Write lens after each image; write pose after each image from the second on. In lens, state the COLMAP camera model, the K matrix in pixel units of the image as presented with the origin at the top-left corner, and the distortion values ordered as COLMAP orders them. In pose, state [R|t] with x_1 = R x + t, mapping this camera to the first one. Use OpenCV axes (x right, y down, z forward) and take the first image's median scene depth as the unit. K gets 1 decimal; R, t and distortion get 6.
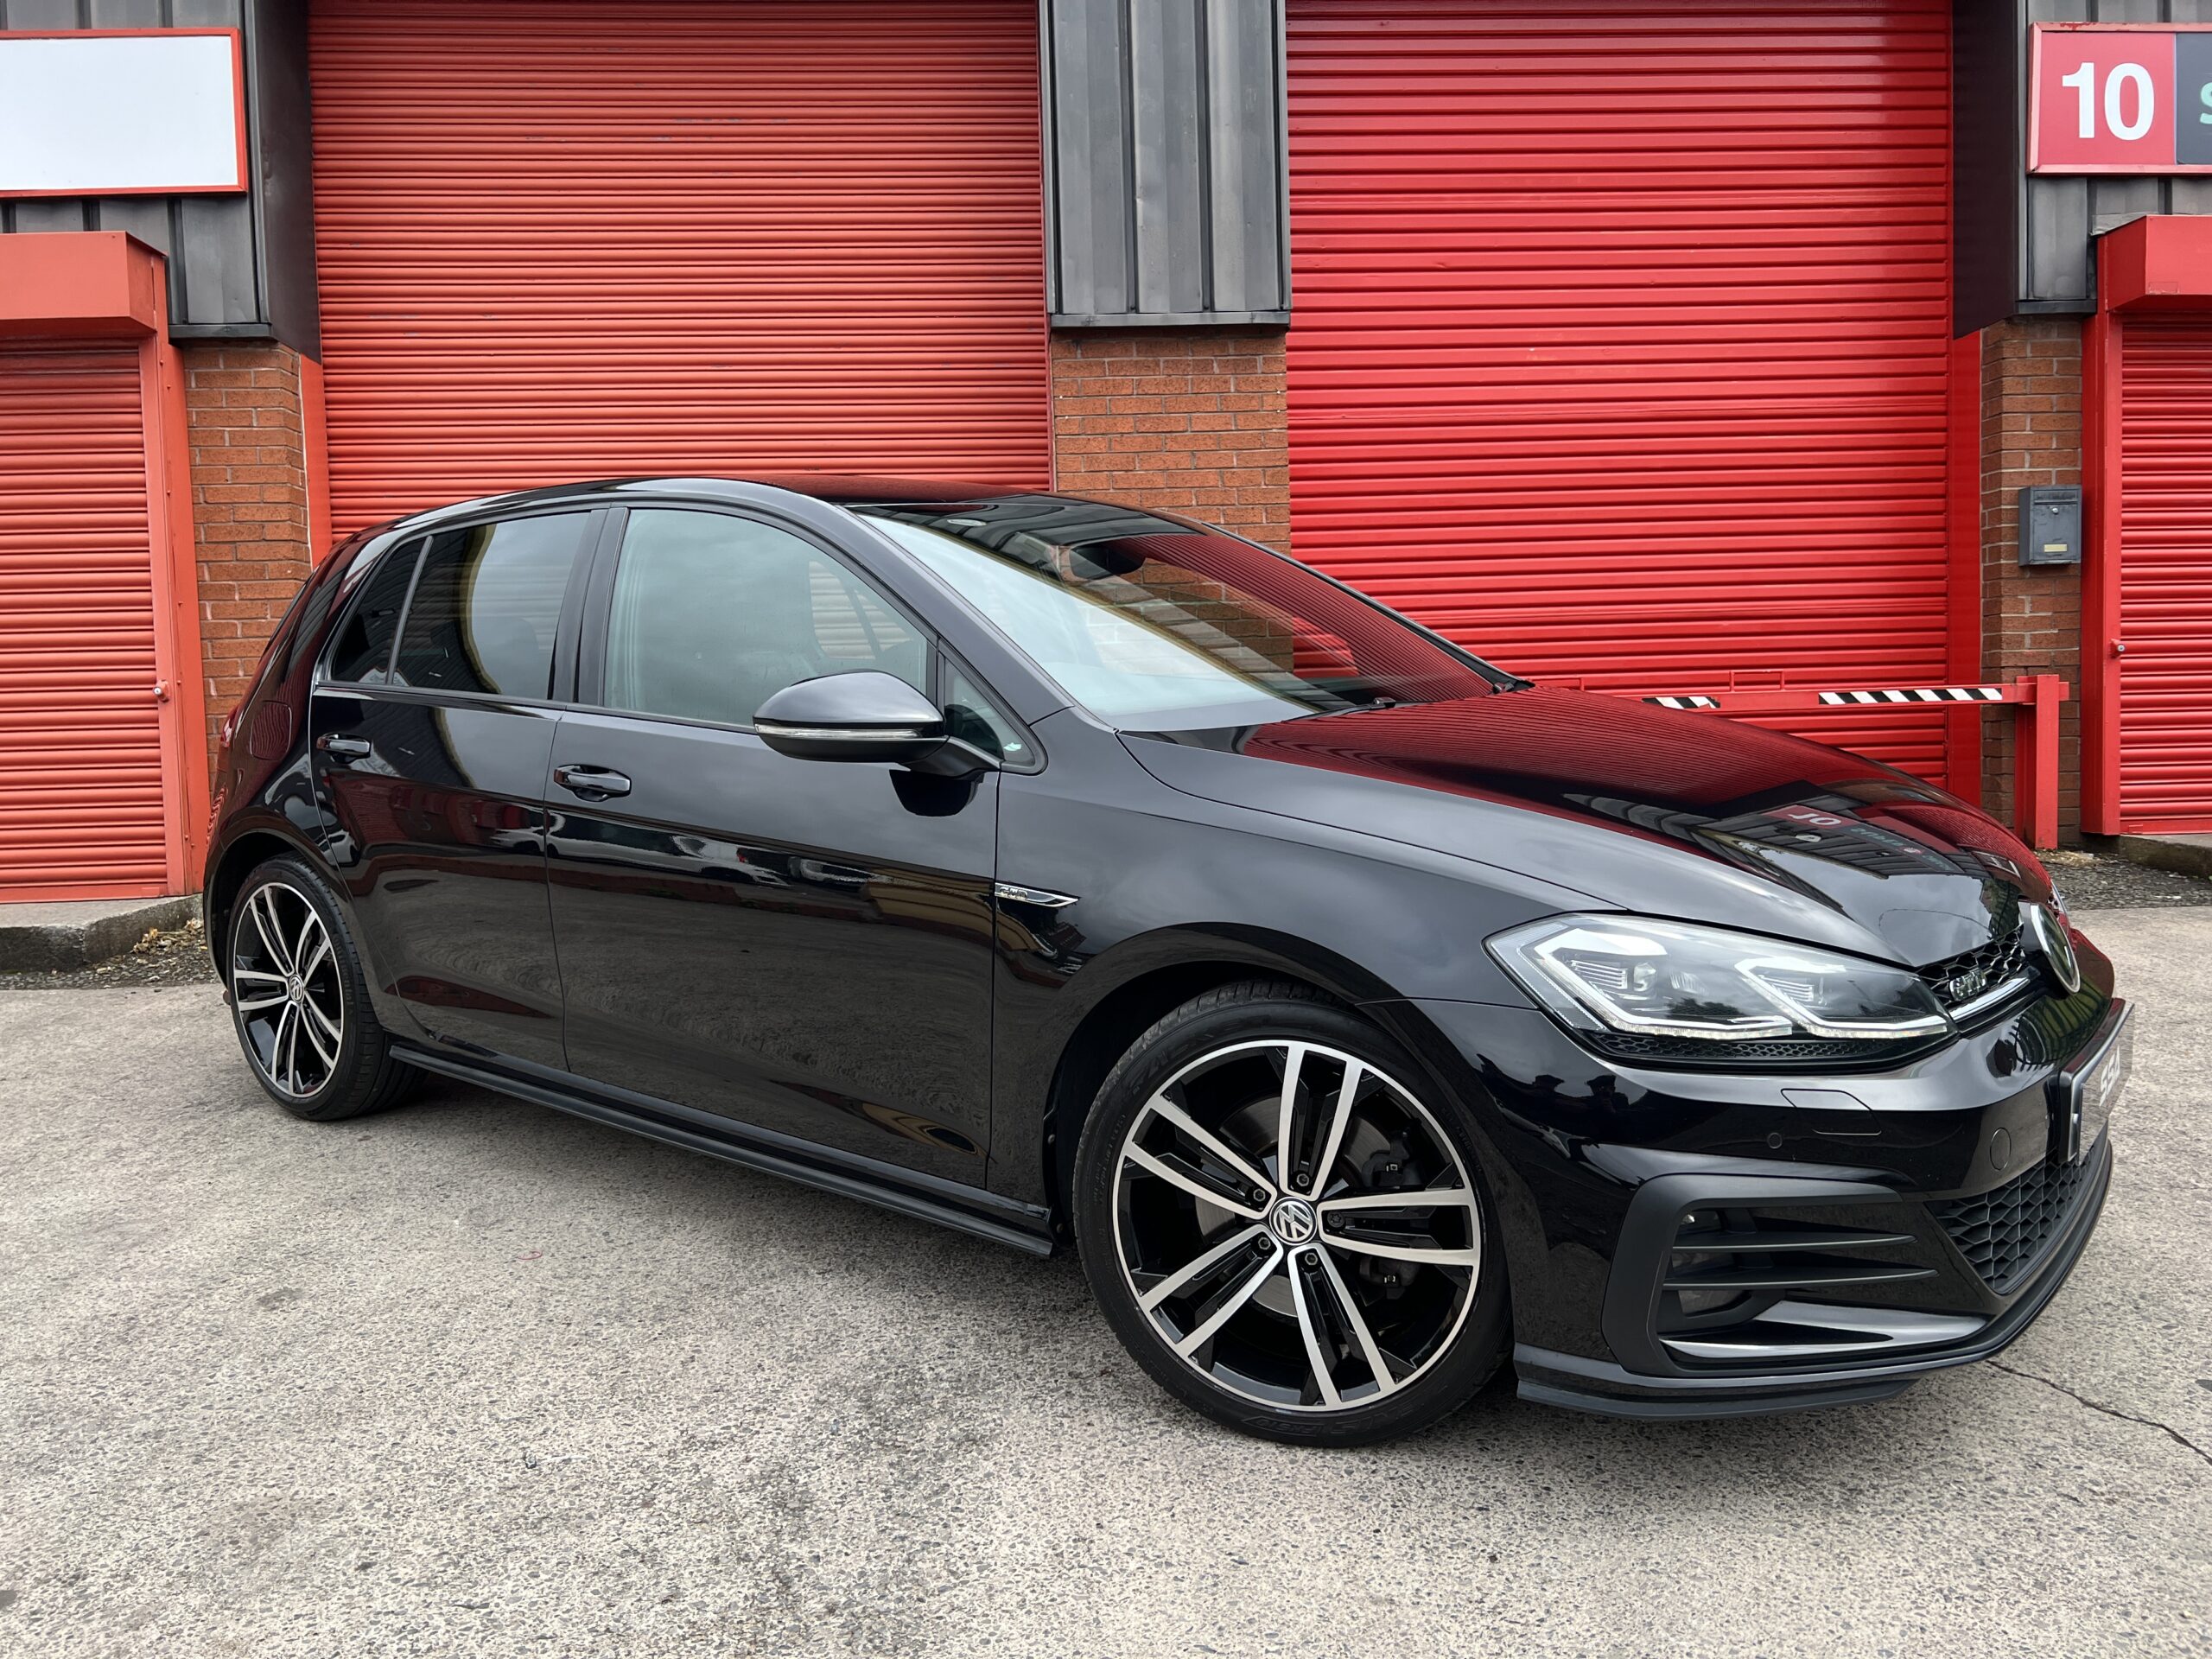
lens RADIAL K [[1655.2, 0, 1119.7], [0, 1655.2, 825.6], [0, 0, 1]] dist [0.036213, -0.040845]
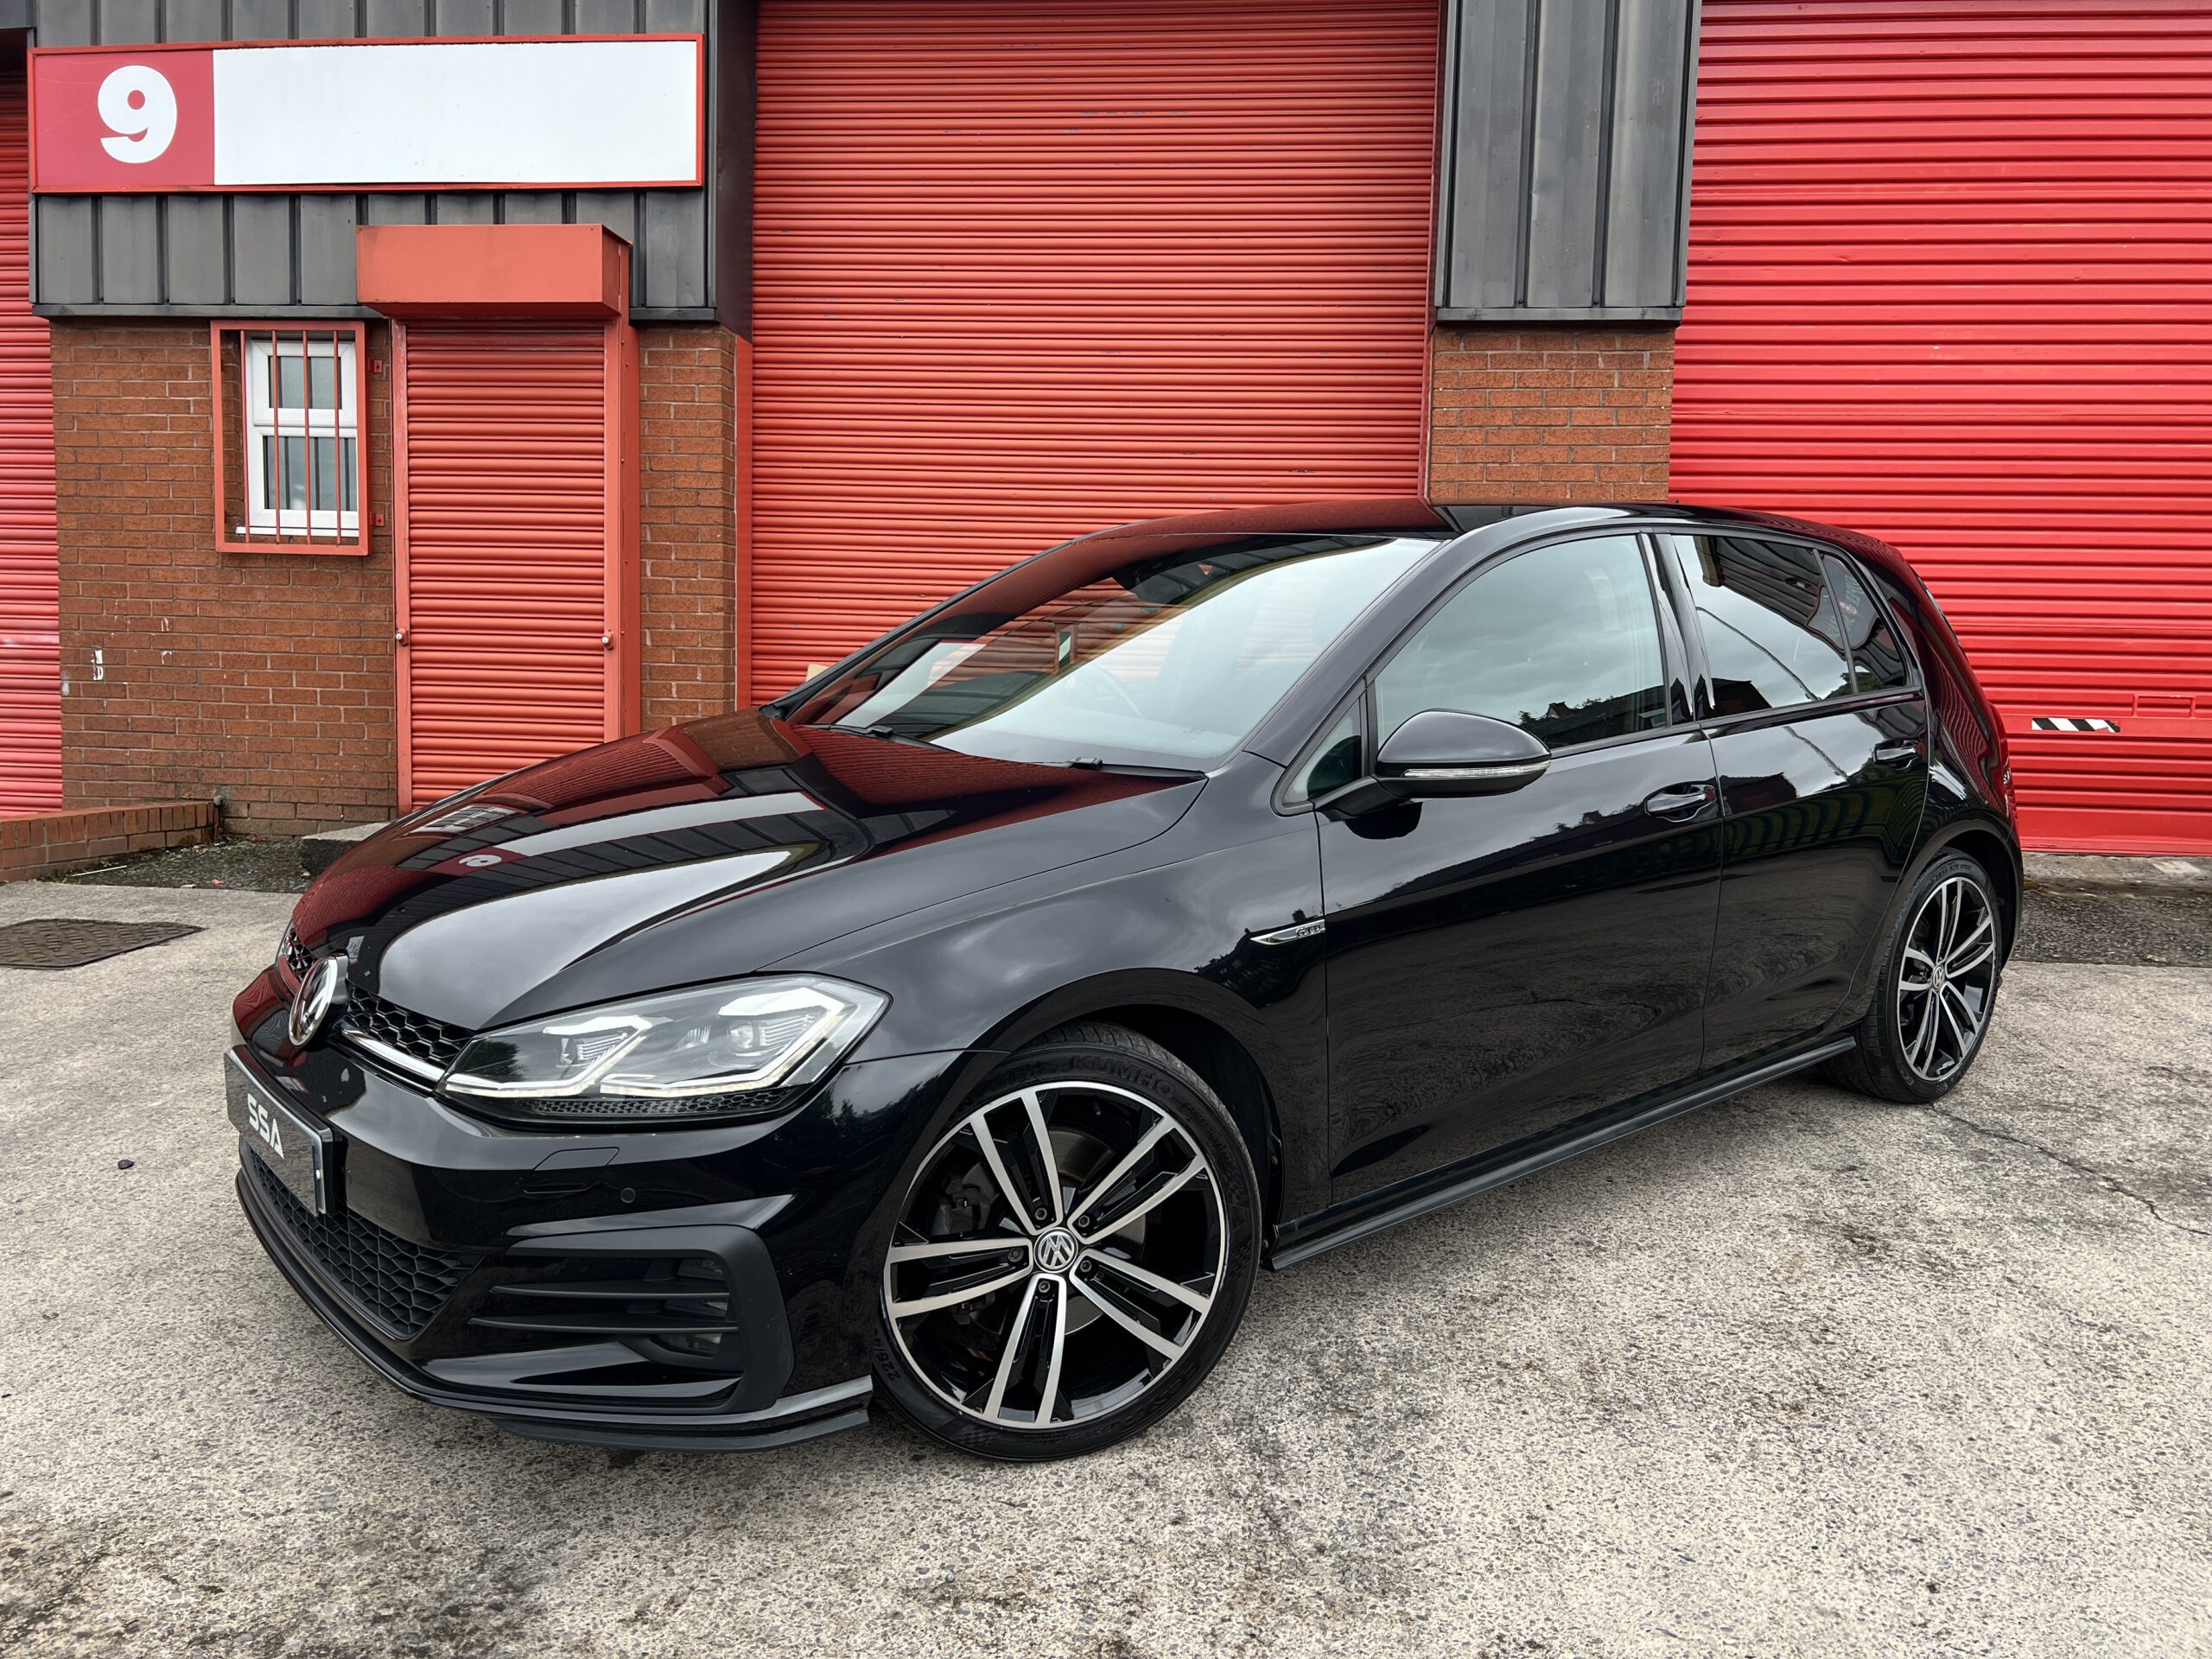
lens RADIAL K [[1655.3, 0, 1129.5], [0, 1655.3, 825.8], [0, 0, 1]] dist [0.037045, -0.039916]
pose [[0.984803, 0.066250, -0.160540, -0.045531], [-0.061286, 0.997482, 0.035681, -0.018124], [0.162500, -0.025300, 0.986384, -0.042518]]
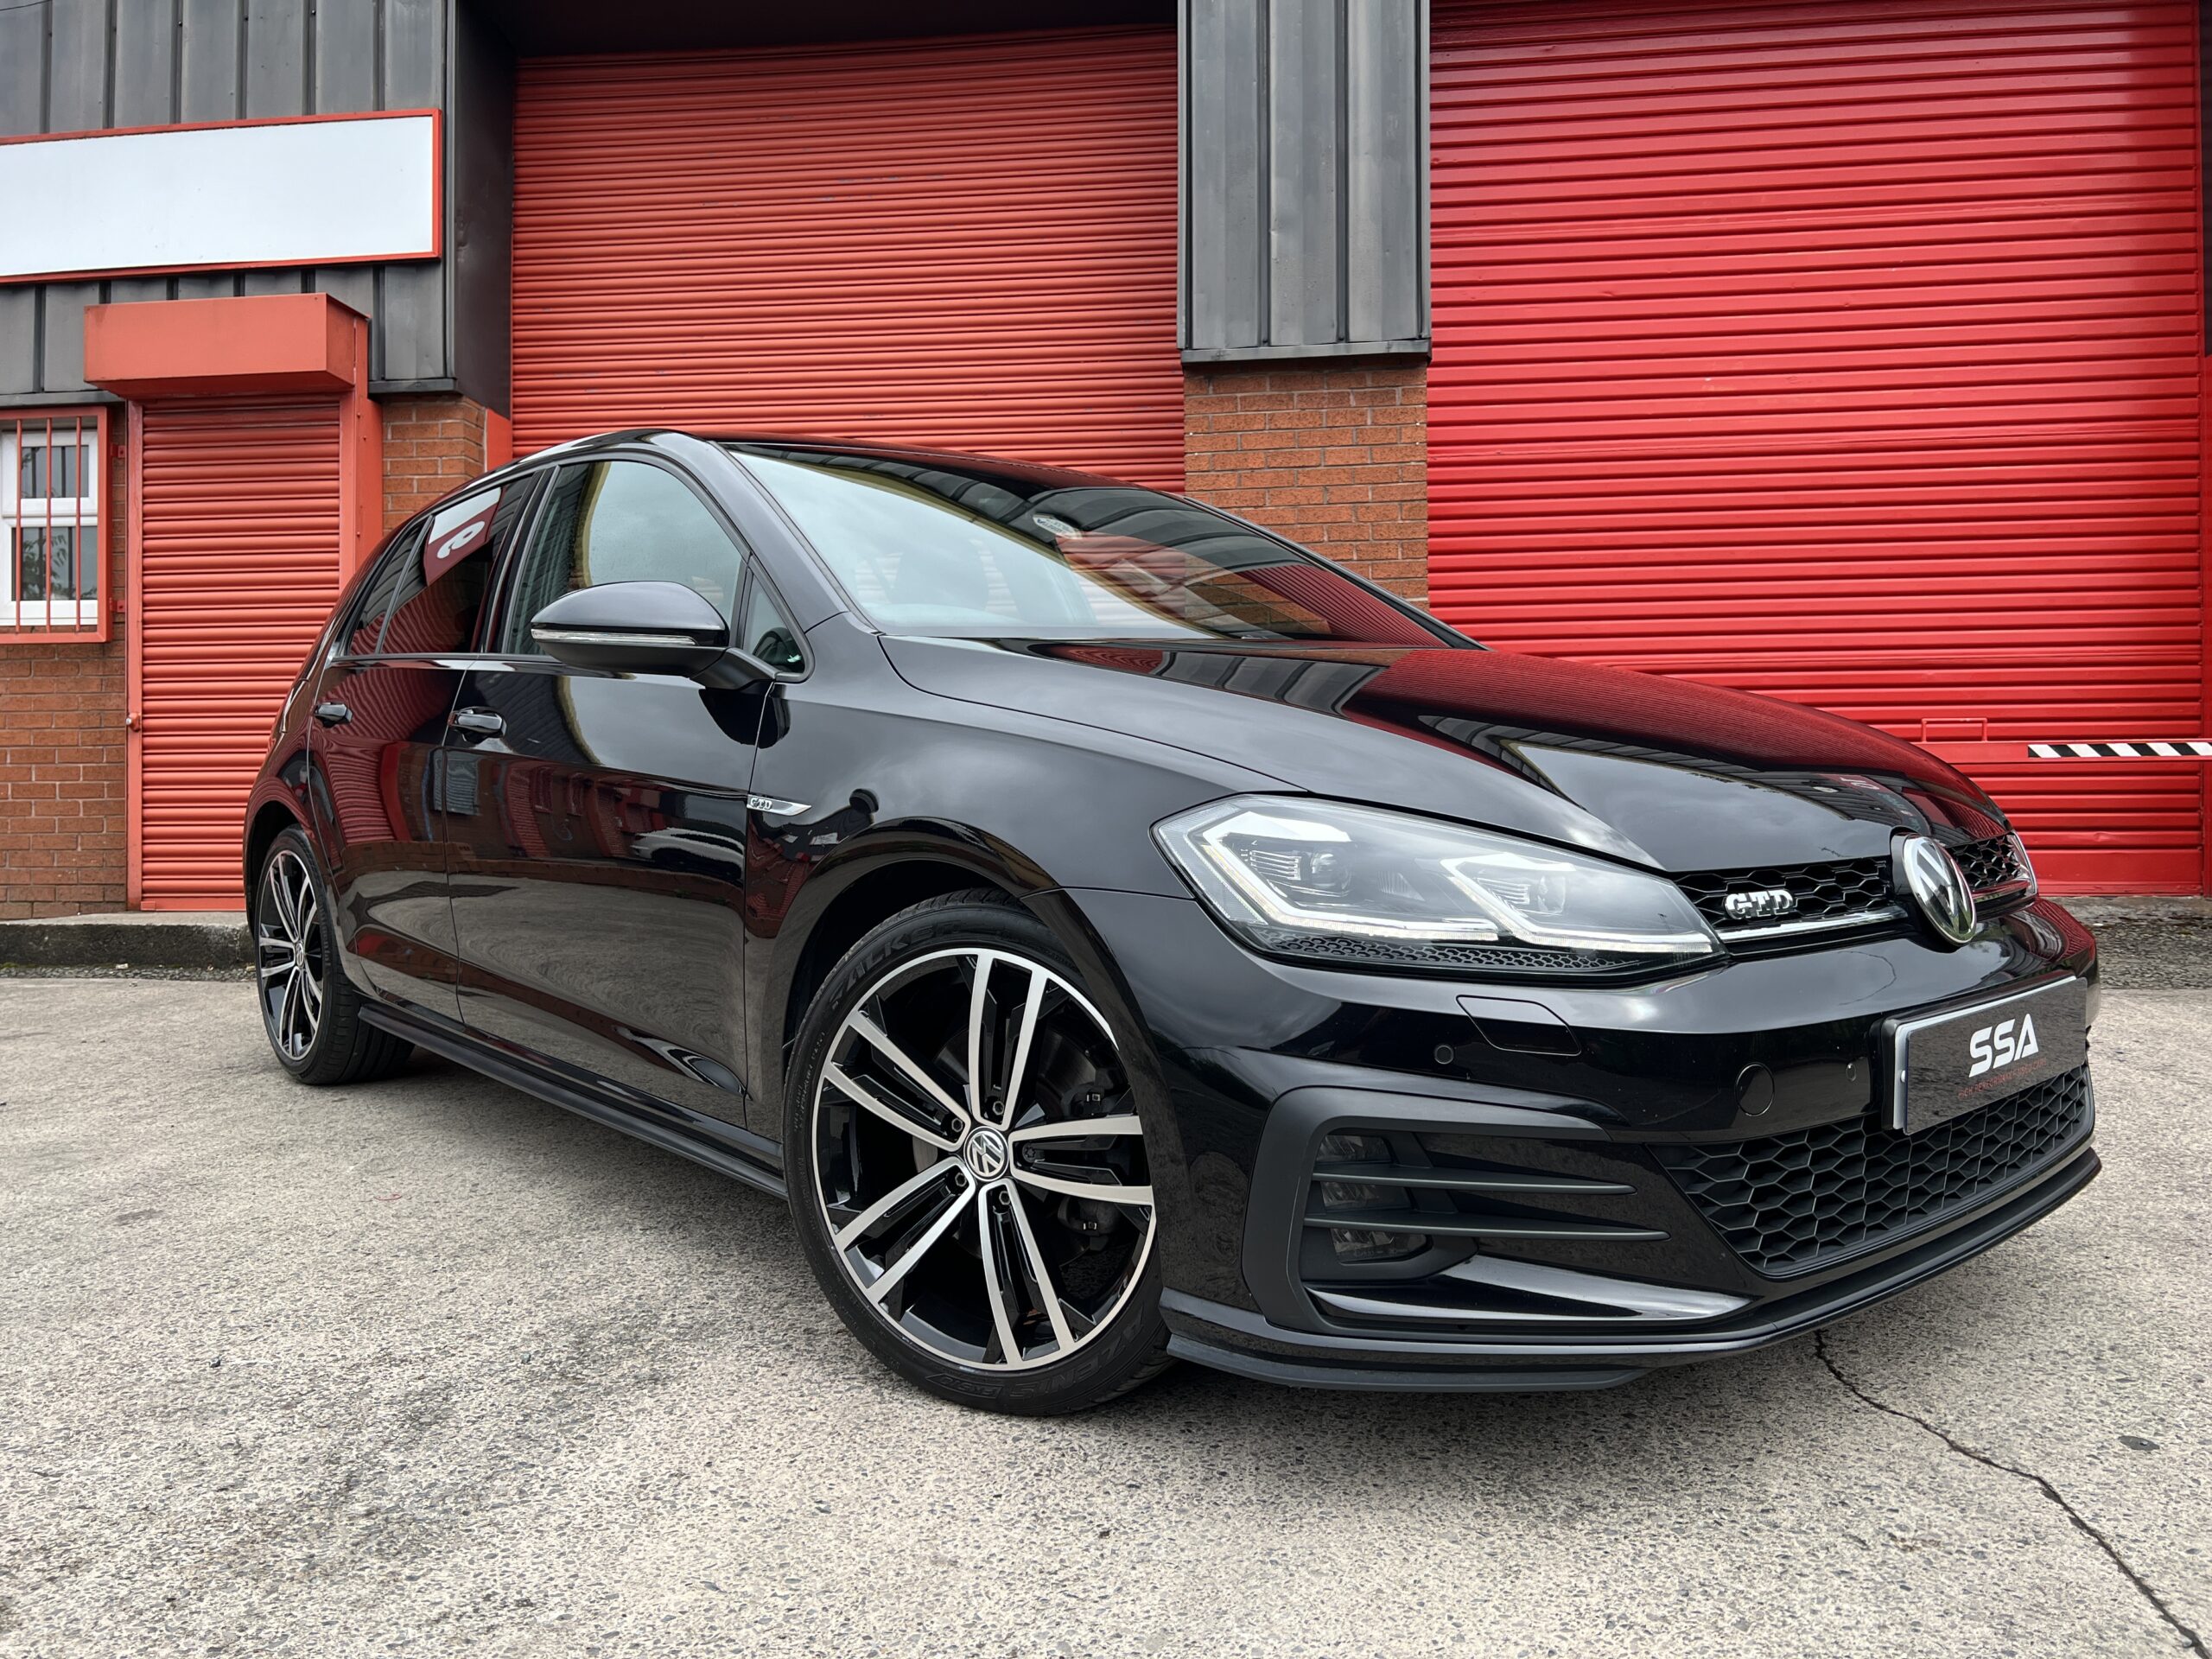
lens RADIAL K [[1657.6, 0, 1127.9], [0, 1657.6, 842.9], [0, 0, 1]] dist [0.041143, -0.050527]
pose [[0.983345, 0.023674, -0.180198, 0.119132], [-0.033928, 0.997962, -0.054036, 0.041102], [0.178551, 0.059250, 0.982145, 0.043635]]
